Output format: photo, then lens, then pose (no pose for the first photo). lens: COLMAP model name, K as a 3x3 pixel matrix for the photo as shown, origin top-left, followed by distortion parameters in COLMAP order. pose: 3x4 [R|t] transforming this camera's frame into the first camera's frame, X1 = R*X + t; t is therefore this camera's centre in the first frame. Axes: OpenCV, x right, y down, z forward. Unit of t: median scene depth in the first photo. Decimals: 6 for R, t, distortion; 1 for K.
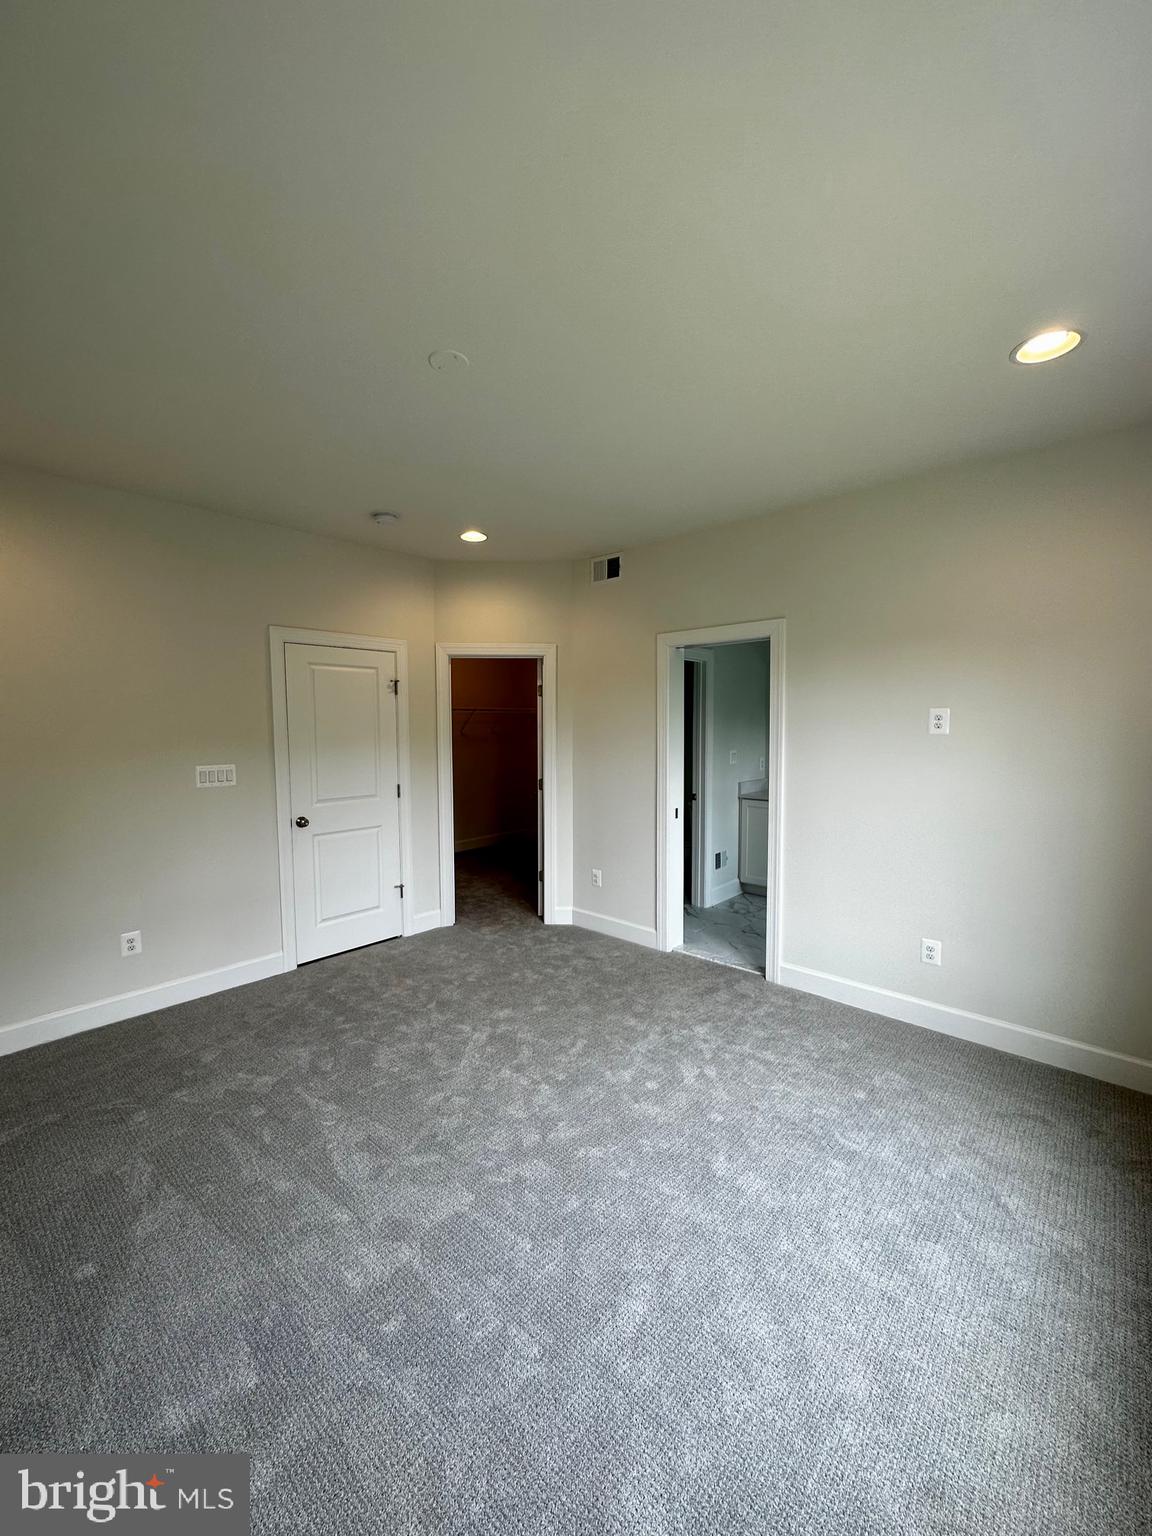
lens RADIAL K [[616.3, 0, 582.1], [0, 616.3, 766.8], [0, 0, 1]] dist [0.000606, 0.000070]
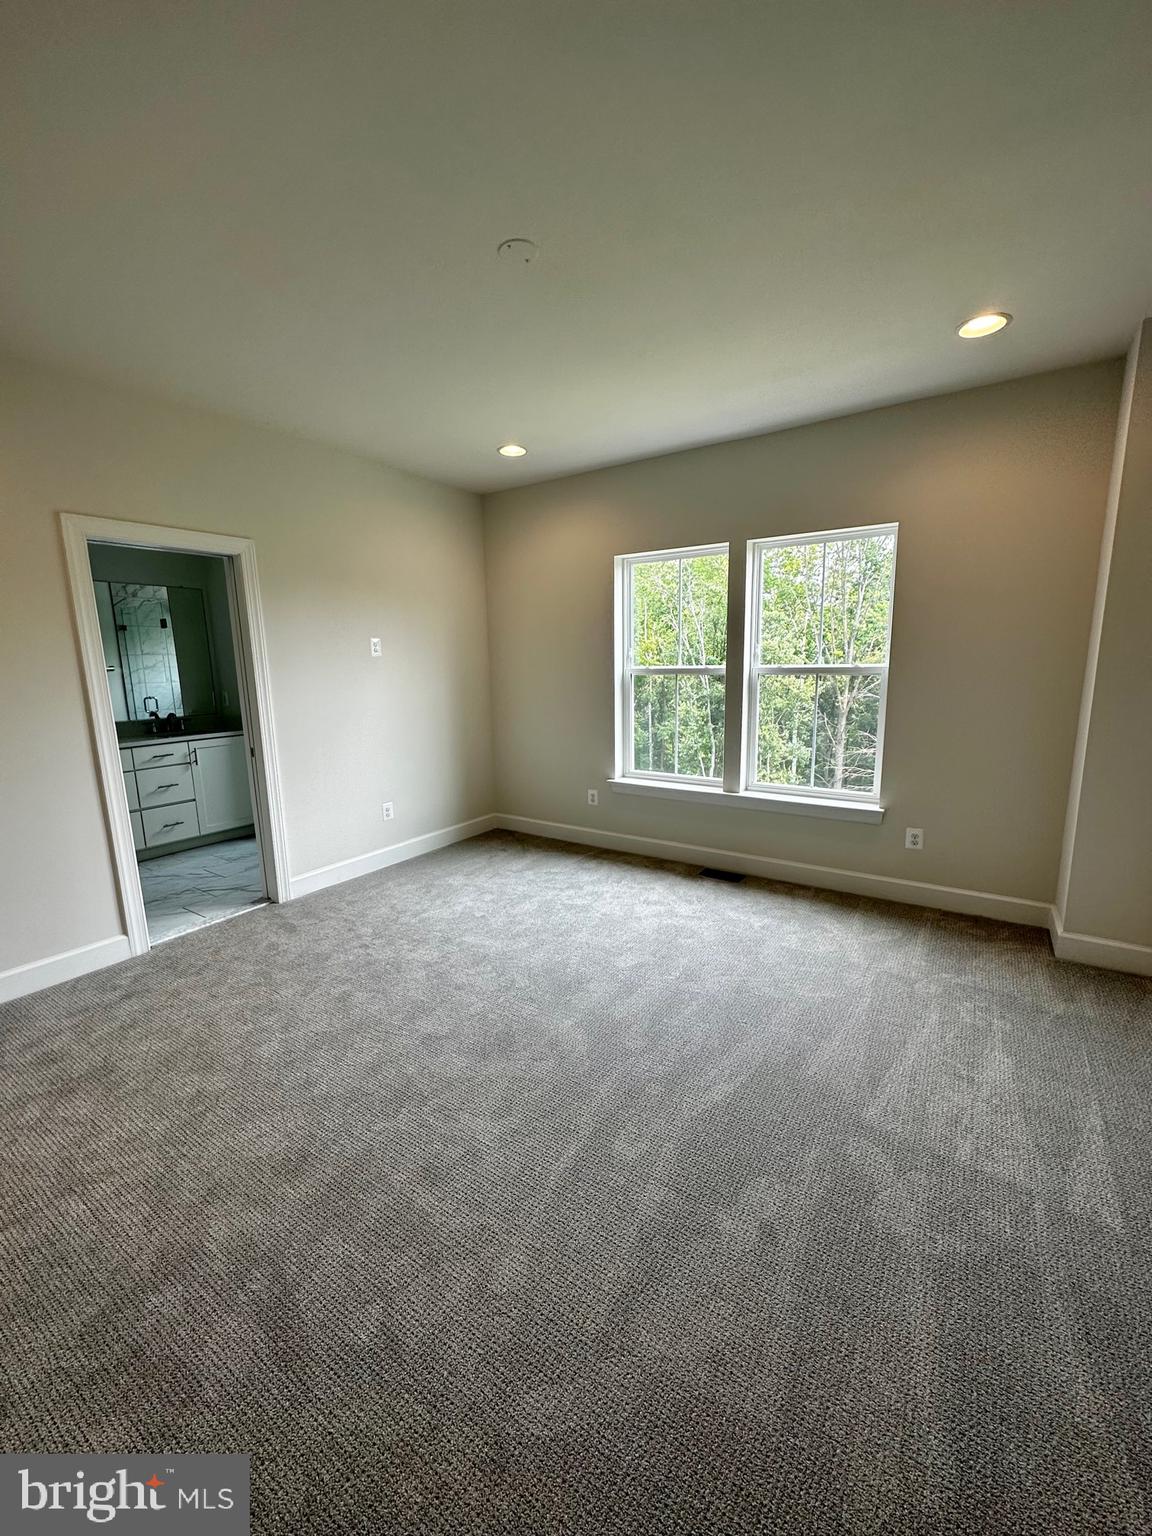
lens RADIAL K [[616.3, 0, 582.1], [0, 616.3, 766.8], [0, 0, 1]] dist [0.000606, 0.000070]
pose [[-0.147035, -0.171691, 0.974116, -0.865657], [0.082836, 0.979223, 0.185094, -0.027275], [-0.985657, 0.107908, -0.129758, 0.729014]]
